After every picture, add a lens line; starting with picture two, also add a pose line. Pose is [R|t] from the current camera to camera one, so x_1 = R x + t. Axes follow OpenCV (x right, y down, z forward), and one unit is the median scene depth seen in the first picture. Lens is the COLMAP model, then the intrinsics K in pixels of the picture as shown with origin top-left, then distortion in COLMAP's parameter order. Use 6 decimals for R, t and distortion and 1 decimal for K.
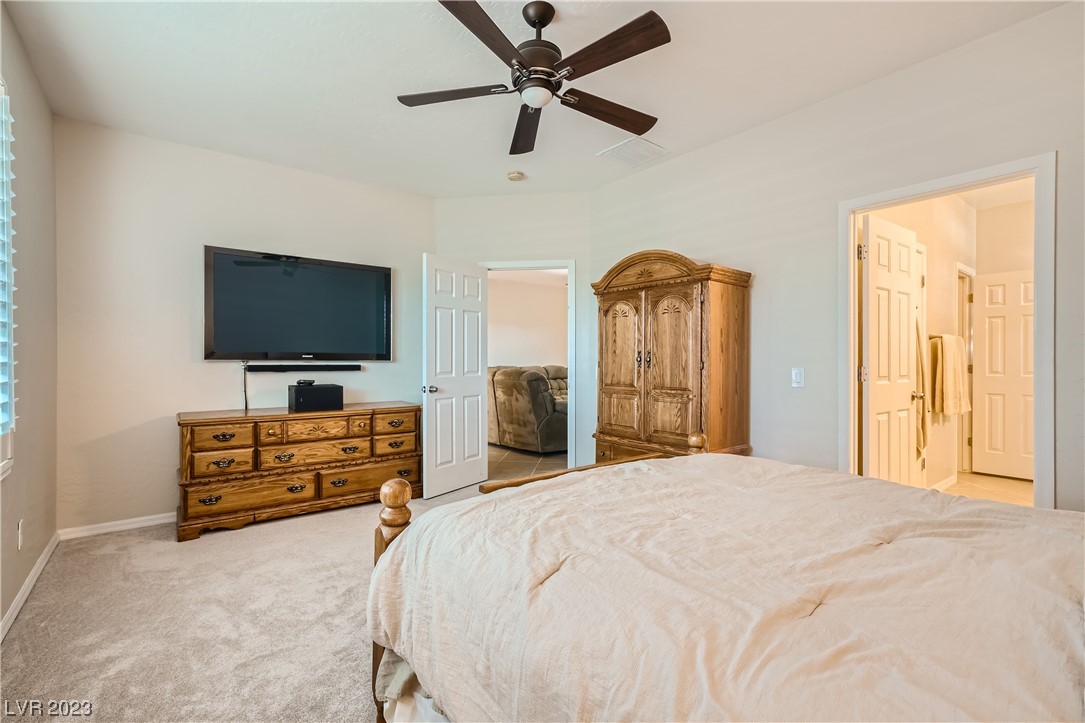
lens RADIAL K [[494.9, 0, 544.2], [0, 494.9, 360.3], [0, 0, 1]] dist [-0.000432, -0.000195]
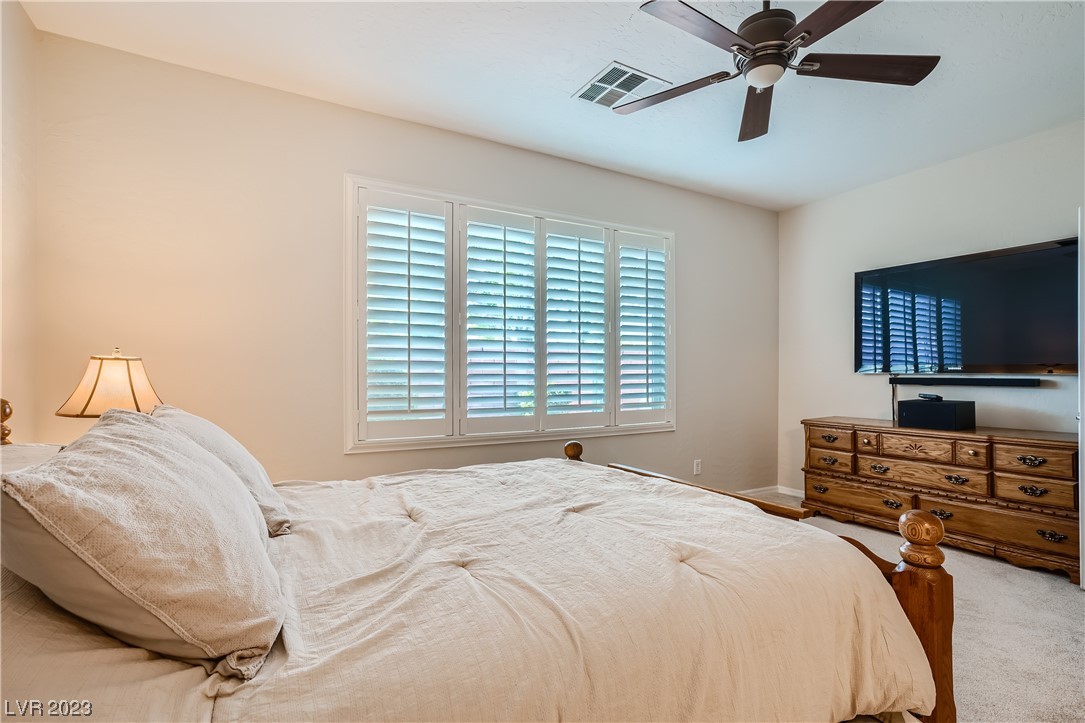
lens RADIAL K [[494.9, 0, 542.8], [0, 494.9, 364.1], [0, 0, 1]] dist [-0.000432, -0.000195]
pose [[-0.143672, -0.022931, -0.989360, 0.566171], [-0.001537, 0.999735, -0.022948, 0.006729], [0.989624, -0.001776, -0.143670, 0.458307]]
